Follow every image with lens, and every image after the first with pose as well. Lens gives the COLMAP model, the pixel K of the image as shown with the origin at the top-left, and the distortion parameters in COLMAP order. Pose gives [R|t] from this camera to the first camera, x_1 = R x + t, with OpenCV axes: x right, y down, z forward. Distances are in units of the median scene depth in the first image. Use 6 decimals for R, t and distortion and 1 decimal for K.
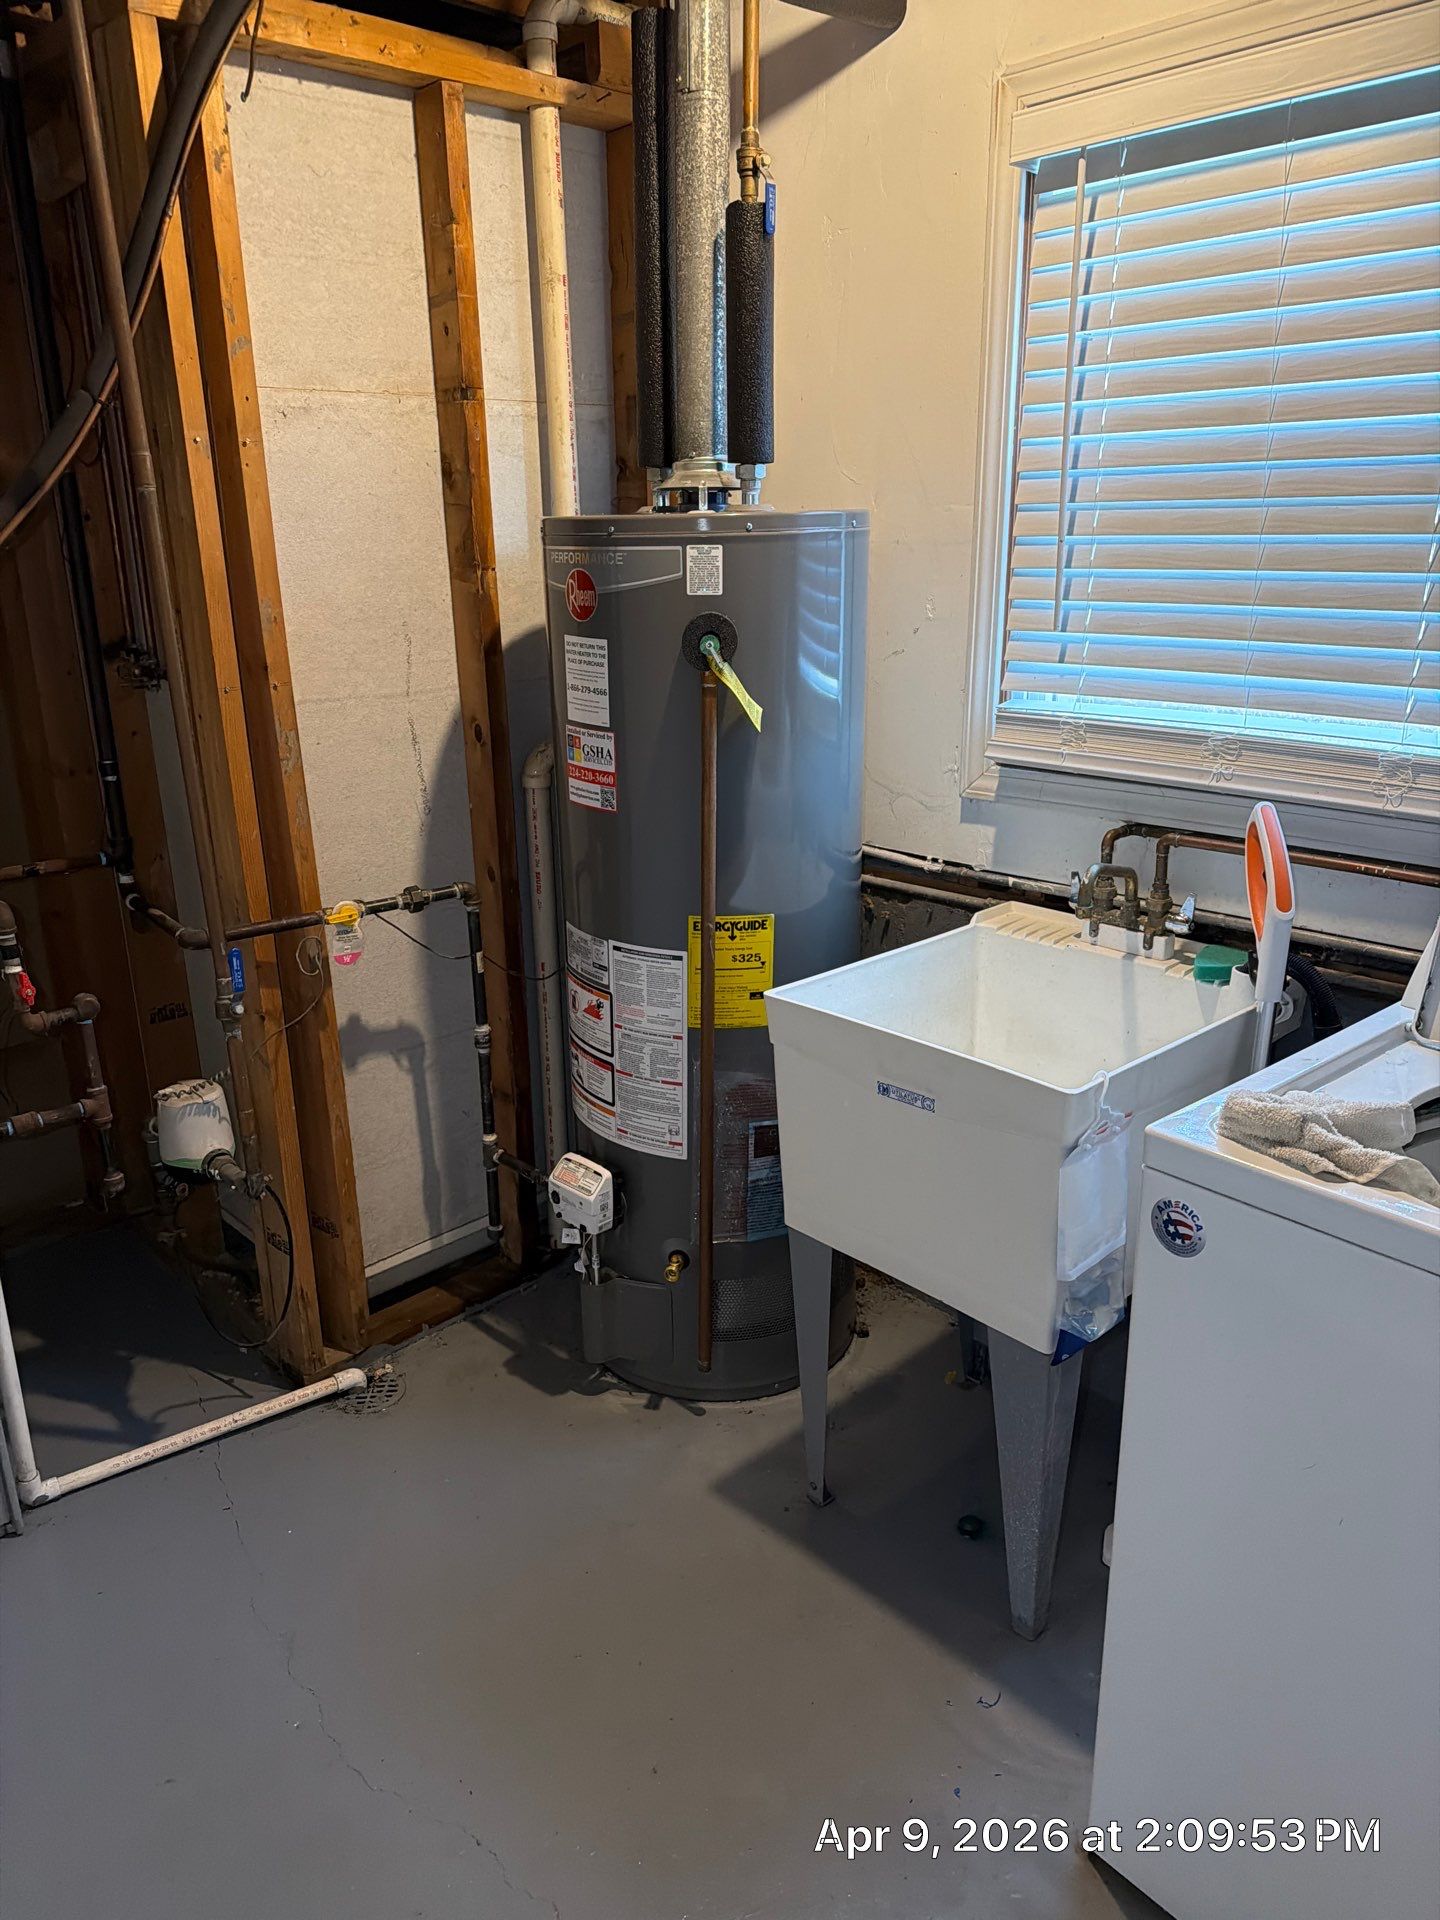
lens RADIAL K [[1328.4, 0, 711.2], [0, 1328.4, 960.4], [0, 0, 1]] dist [0.139588, -0.224769]
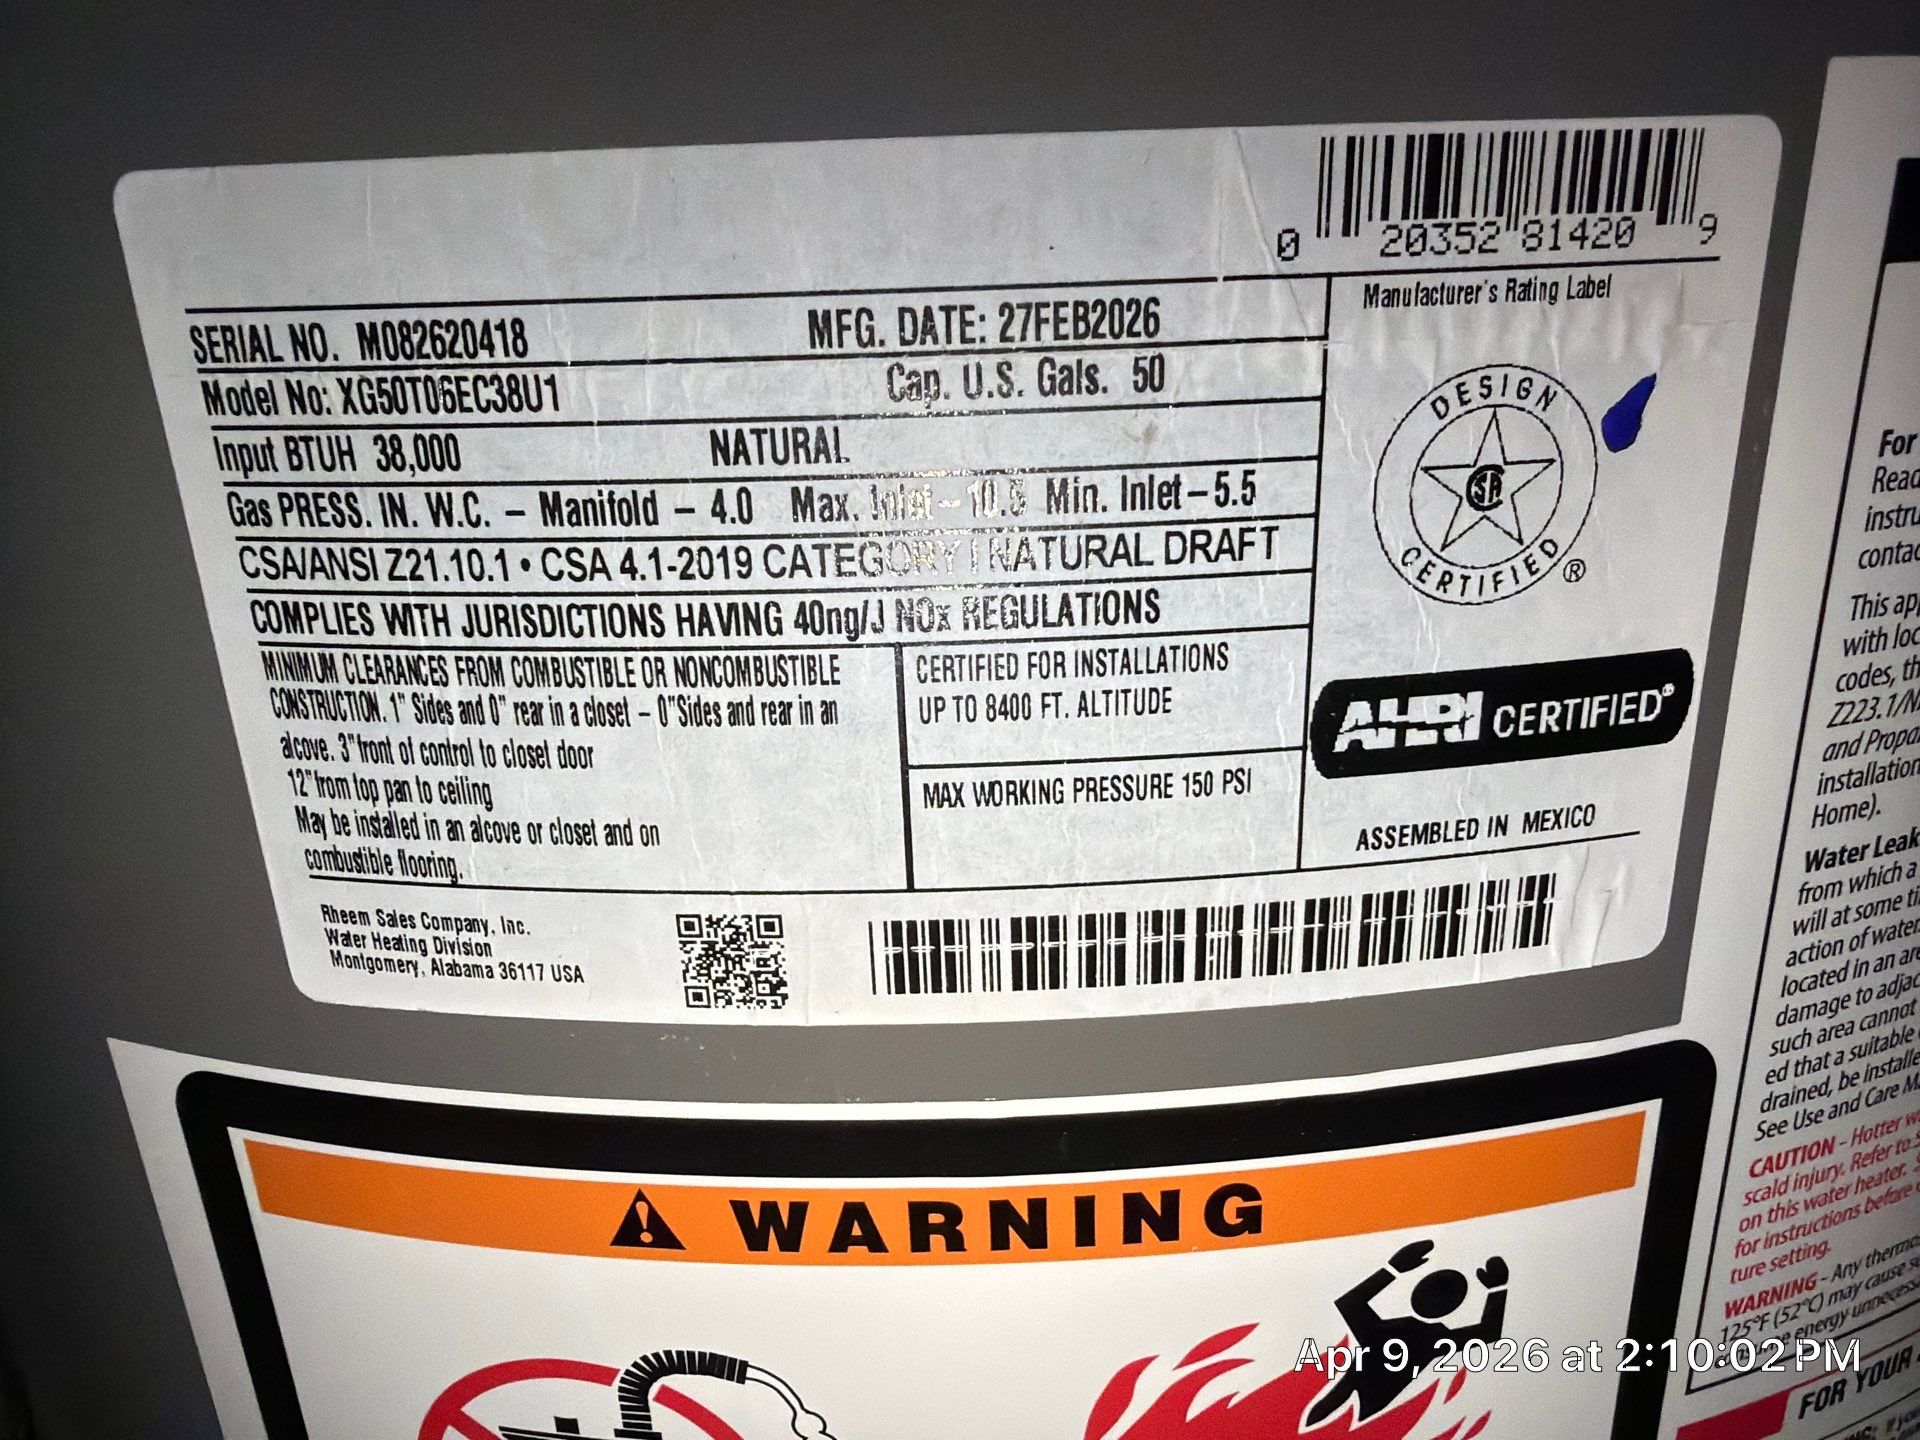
lens RADIAL K [[1373.8, 0, 960.0], [0, 1373.8, 720.0], [0, 0, 1]] dist [0.033403, -0.046660]
pose [[0.558123, -0.300390, 0.773476, -0.140382], [0.314733, 0.939150, 0.137627, -0.009826], [-0.767751, 0.166626, 0.618704, 0.985571]]
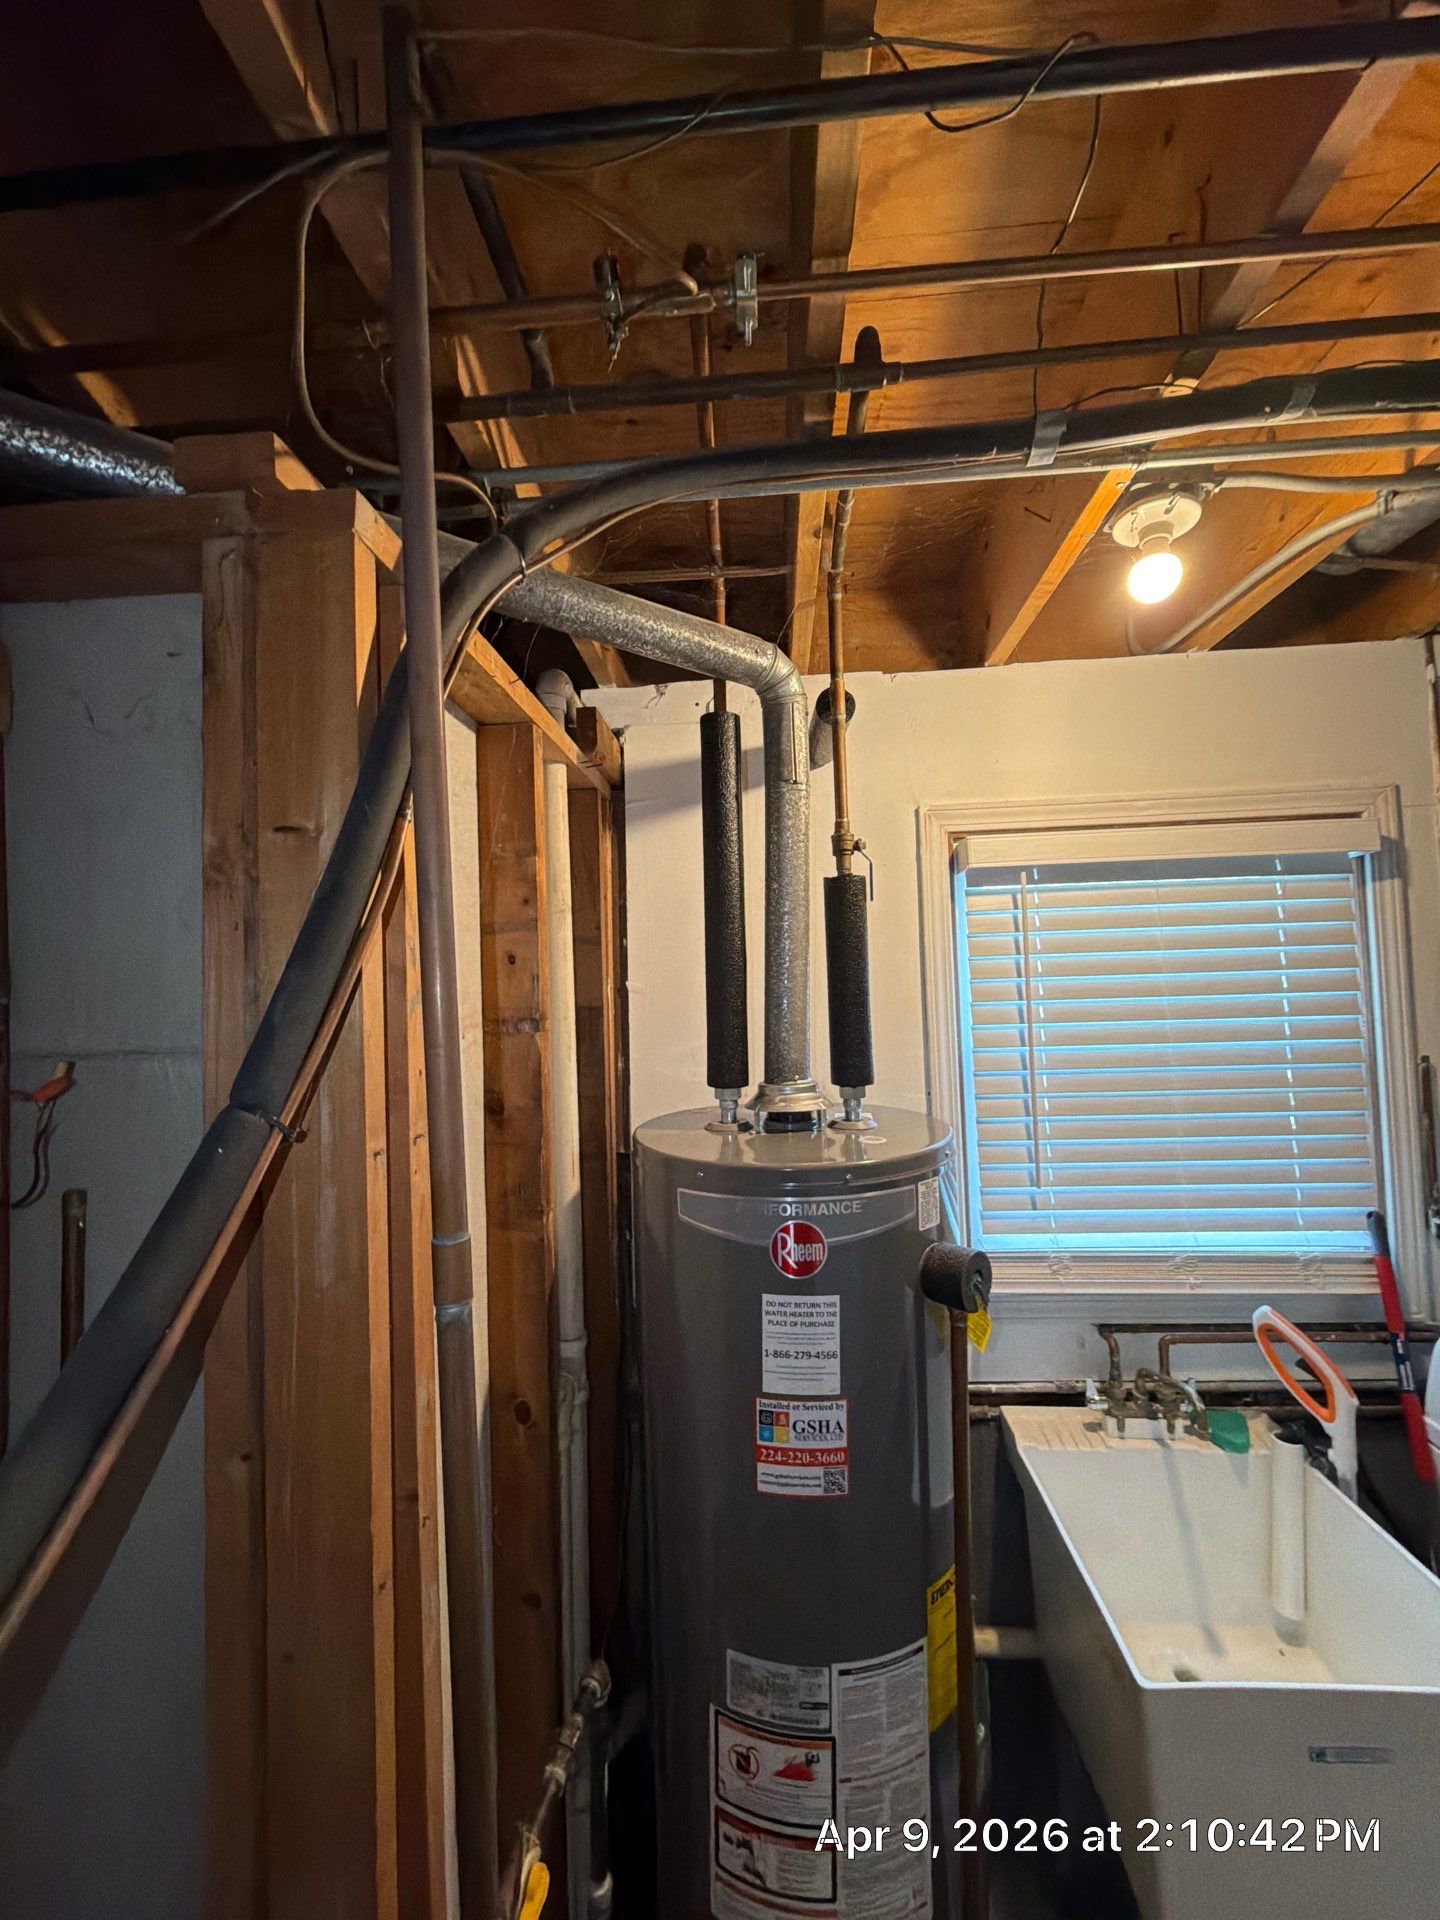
lens RADIAL K [[762.7, 0, 725.5], [0, 762.7, 957.8], [0, 0, 1]] dist [-0.000454, 0.000173]
pose [[0.734159, 0.017720, 0.678747, -0.437721], [0.228120, 0.935113, -0.271156, -0.299880], [-0.639510, 0.353907, 0.682479, 0.570585]]
